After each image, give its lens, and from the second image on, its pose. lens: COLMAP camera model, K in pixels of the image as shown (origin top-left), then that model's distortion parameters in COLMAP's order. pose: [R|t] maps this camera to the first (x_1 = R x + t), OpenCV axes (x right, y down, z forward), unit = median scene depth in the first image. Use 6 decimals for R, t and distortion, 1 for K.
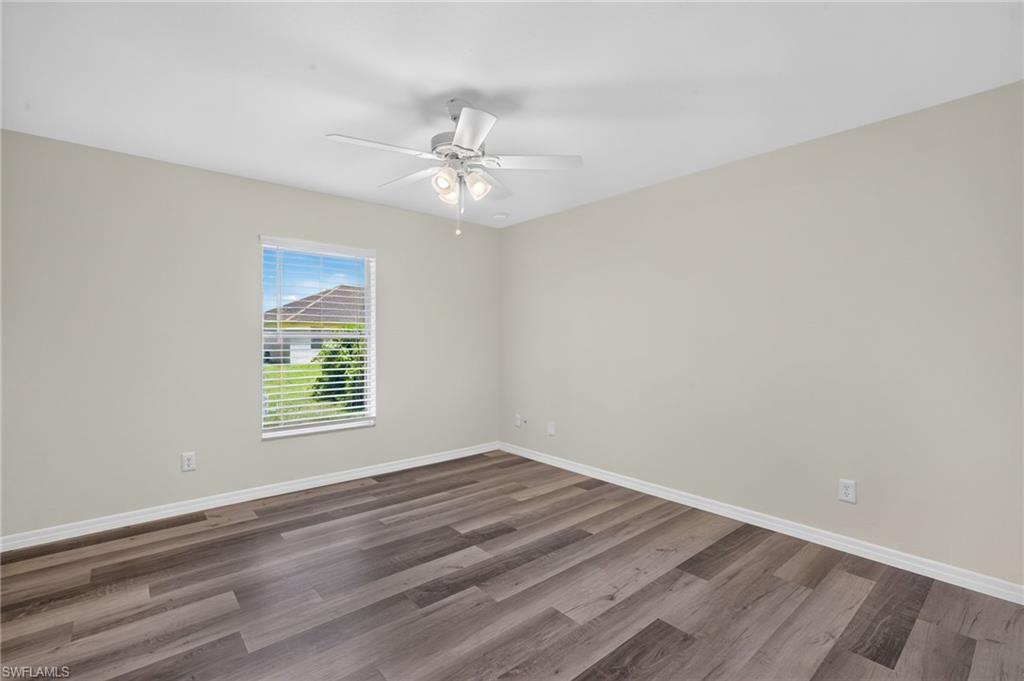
lens RADIAL K [[439.0, 0, 508.5], [0, 439.0, 338.4], [0, 0, 1]] dist [0.020648, -0.000023]
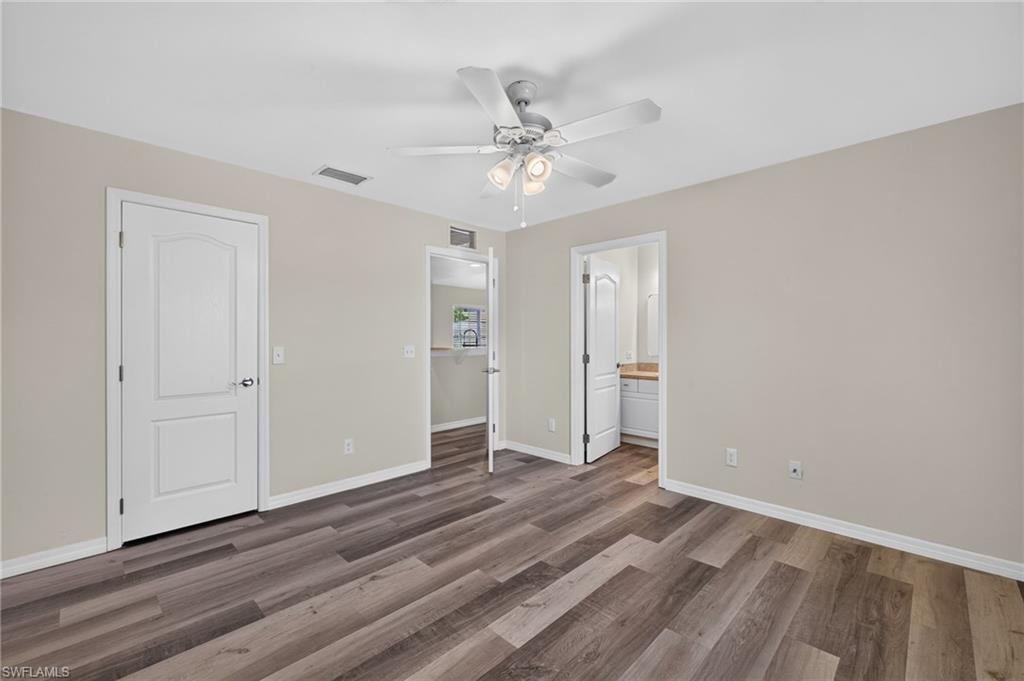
lens RADIAL K [[439.0, 0, 508.5], [0, 439.0, 338.4], [0, 0, 1]] dist [0.020648, -0.000023]
pose [[-0.996955, -0.000449, -0.077980, -0.012123], [-0.000767, 0.999992, 0.004048, -0.006675], [0.077978, 0.004095, -0.996947, 2.039153]]
